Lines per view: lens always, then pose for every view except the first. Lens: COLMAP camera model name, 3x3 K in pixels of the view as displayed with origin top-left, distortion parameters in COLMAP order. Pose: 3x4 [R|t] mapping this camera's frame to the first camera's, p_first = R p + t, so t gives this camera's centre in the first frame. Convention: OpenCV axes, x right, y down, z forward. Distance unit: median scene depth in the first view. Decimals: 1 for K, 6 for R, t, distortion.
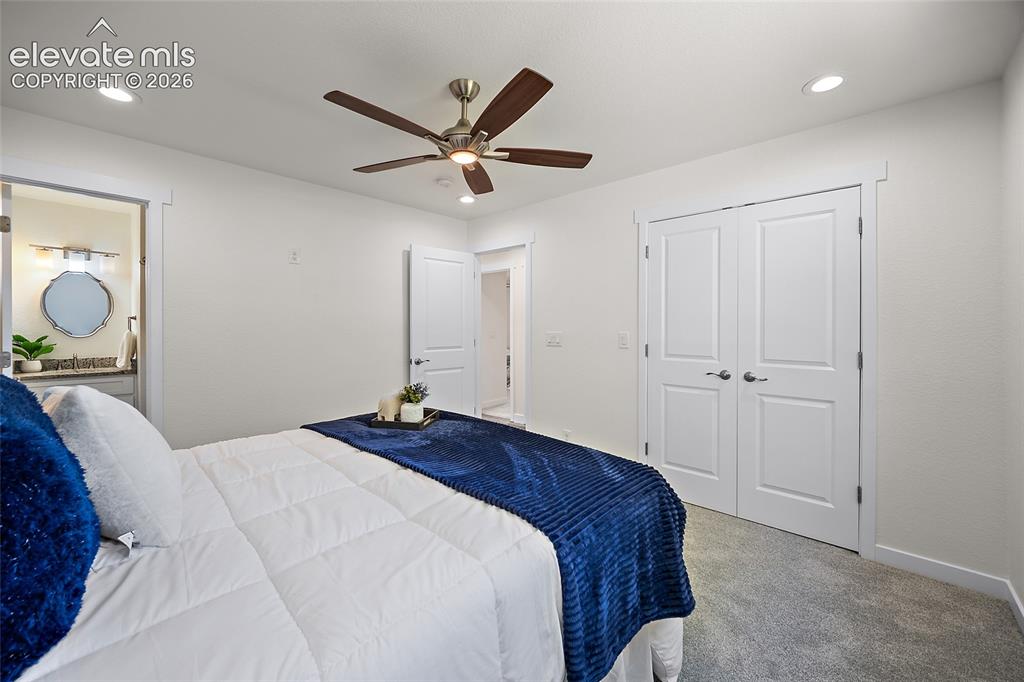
lens RADIAL K [[403.7, 0, 511.8], [0, 403.7, 340.7], [0, 0, 1]] dist [-0.004197, 0.001113]
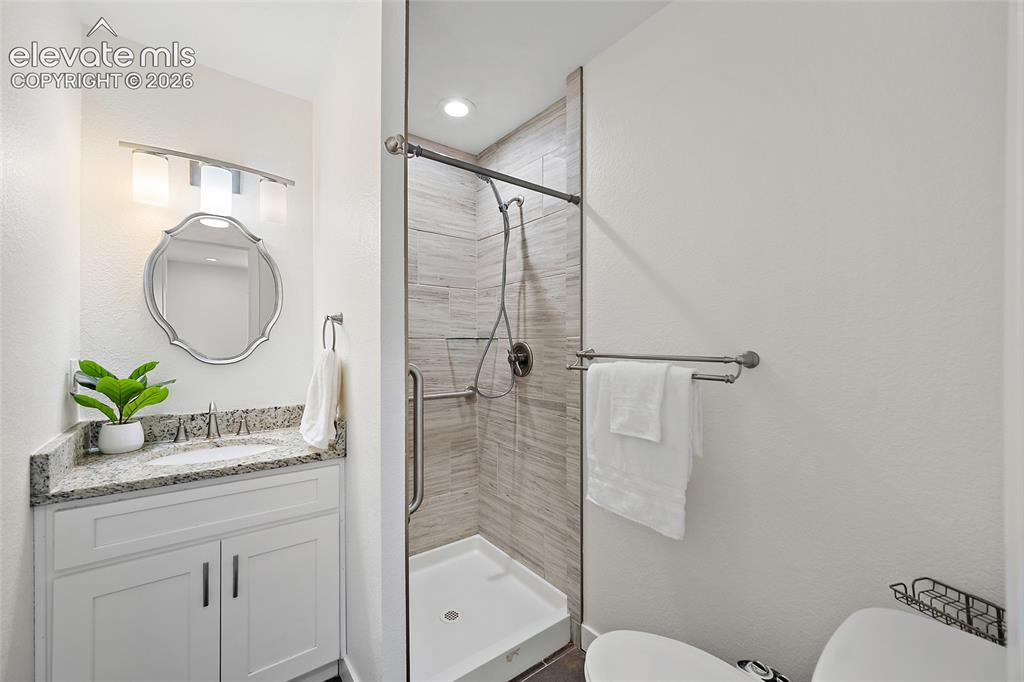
lens RADIAL K [[403.7, 0, 516.5], [0, 403.7, 357.8], [0, 0, 1]] dist [-0.004197, 0.001113]
pose [[0.985830, -0.002489, -0.167732, -0.703384], [0.001502, 0.999981, -0.006010, -0.012946], [0.167743, 0.005673, 0.985814, 0.639438]]
